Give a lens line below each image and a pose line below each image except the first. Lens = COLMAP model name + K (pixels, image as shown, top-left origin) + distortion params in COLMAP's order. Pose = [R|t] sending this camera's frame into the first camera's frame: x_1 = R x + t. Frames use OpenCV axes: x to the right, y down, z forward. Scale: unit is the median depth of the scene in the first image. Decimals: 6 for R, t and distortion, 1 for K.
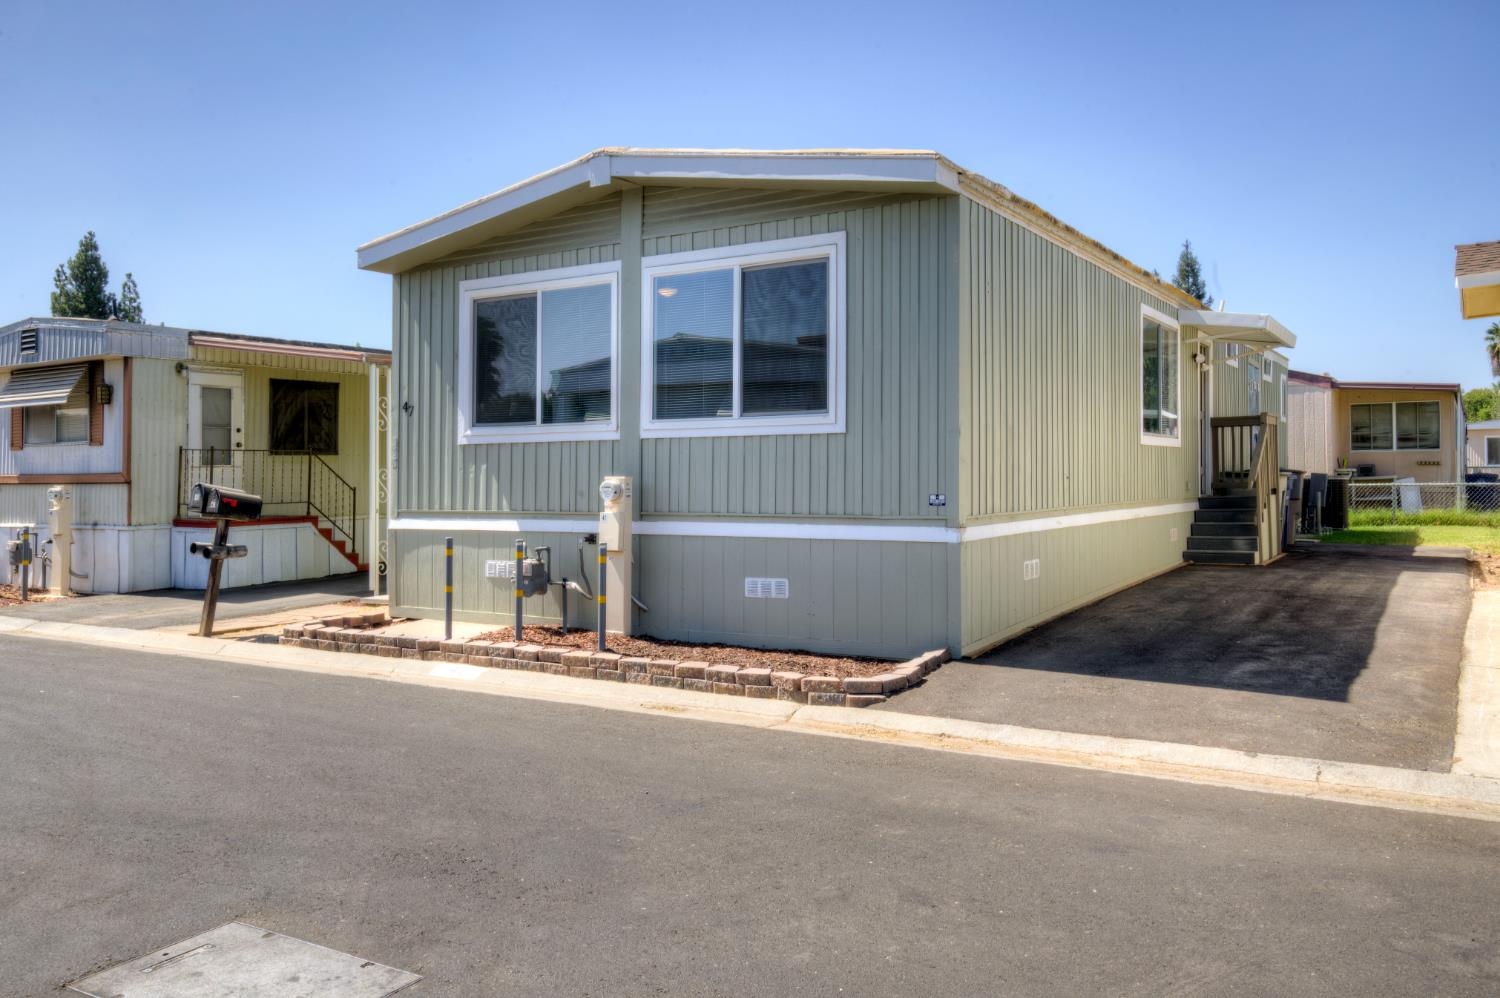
lens RADIAL K [[1171.7, 0, 728.4], [0, 1171.7, 411.2], [0, 0, 1]] dist [0.025916, -0.022432]
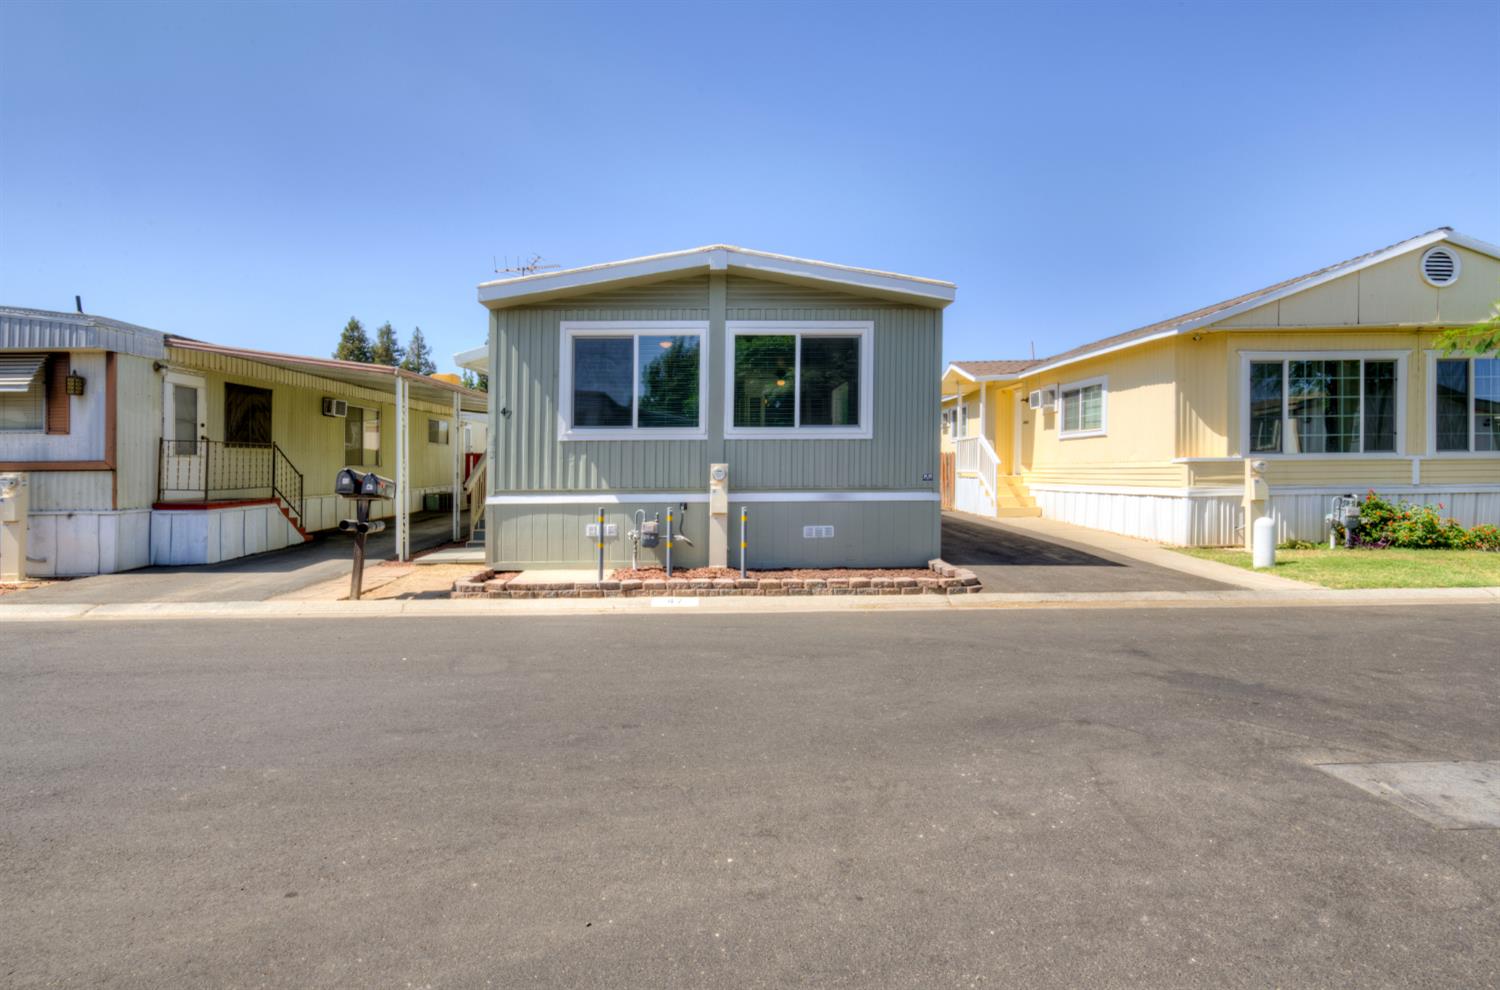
lens RADIAL K [[668.0, 0, 729.9], [0, 668.0, 442.8], [0, 0, 1]] dist [-0.002089, 0.000917]
pose [[0.835974, 0.022949, 0.548289, -0.498480], [-0.029998, 0.999542, 0.003901, 0.022305], [-0.547948, -0.019709, 0.836280, 0.246409]]
